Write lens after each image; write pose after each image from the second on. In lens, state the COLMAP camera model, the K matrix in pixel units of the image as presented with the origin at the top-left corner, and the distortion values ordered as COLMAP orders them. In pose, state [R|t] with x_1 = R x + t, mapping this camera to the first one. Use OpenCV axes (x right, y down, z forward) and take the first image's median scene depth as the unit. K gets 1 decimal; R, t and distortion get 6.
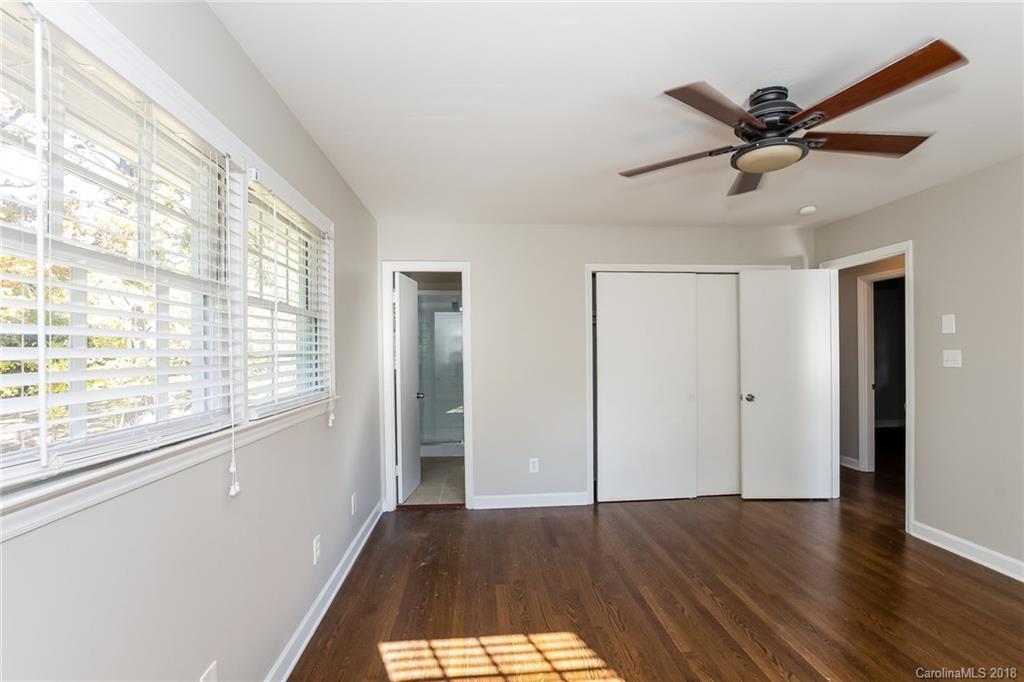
lens RADIAL K [[454.0, 0, 515.4], [0, 454.0, 345.7], [0, 0, 1]] dist [-0.015417, 0.001025]
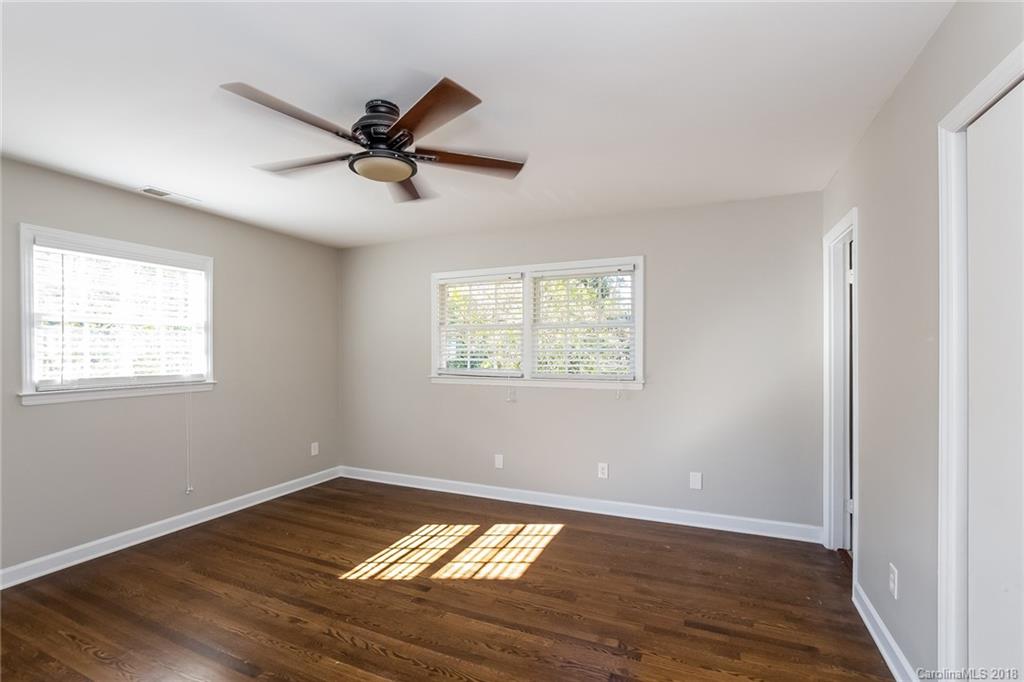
lens RADIAL K [[454.0, 0, 515.4], [0, 454.0, 345.7], [0, 0, 1]] dist [-0.015417, 0.001025]
pose [[-0.475845, 0.002320, -0.879526, 1.255266], [0.018620, 0.999799, -0.007437, 0.010644], [0.879332, -0.019916, -0.475793, 1.657104]]
